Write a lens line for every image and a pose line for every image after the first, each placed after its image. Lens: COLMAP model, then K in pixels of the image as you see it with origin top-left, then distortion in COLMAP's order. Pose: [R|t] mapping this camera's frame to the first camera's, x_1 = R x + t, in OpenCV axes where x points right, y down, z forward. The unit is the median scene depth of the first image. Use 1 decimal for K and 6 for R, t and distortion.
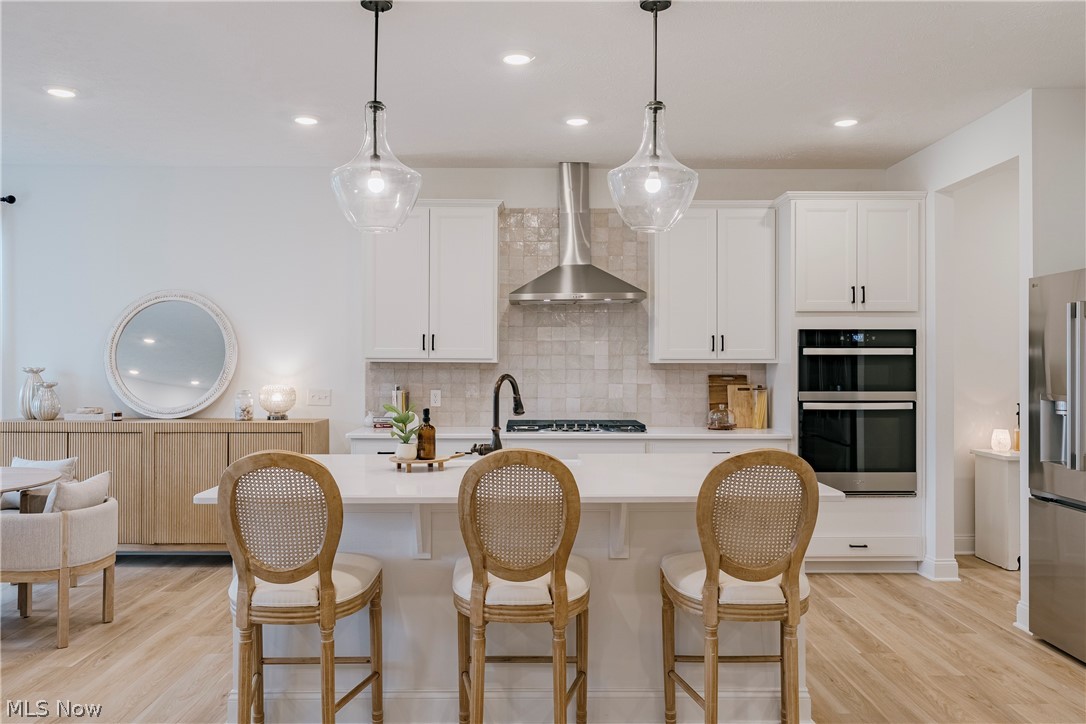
lens RADIAL K [[837.6, 0, 546.7], [0, 837.6, 363.9], [0, 0, 1]] dist [0.007975, -0.003413]
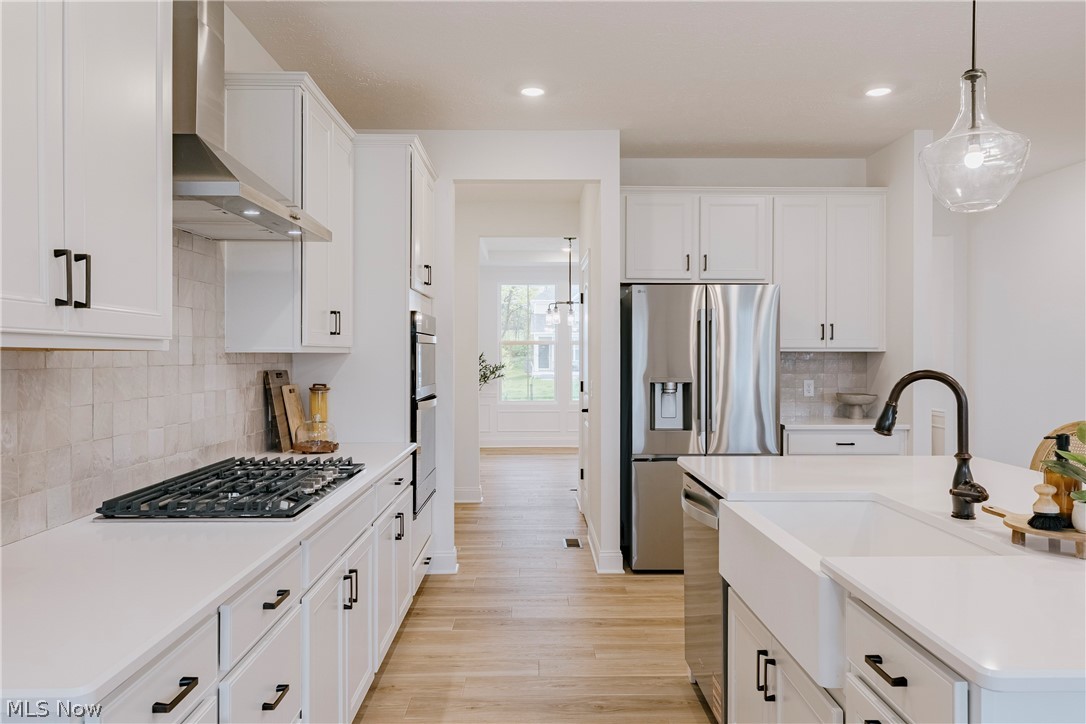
lens RADIAL K [[750.7, 0, 547.4], [0, 750.7, 361.6], [0, 0, 1]] dist [0.004755, 0.000989]
pose [[0.011640, -0.008784, 0.999894, -0.397623], [0.001497, 0.999960, 0.008767, 0.000943], [-0.999931, 0.001394, 0.011653, 0.830286]]
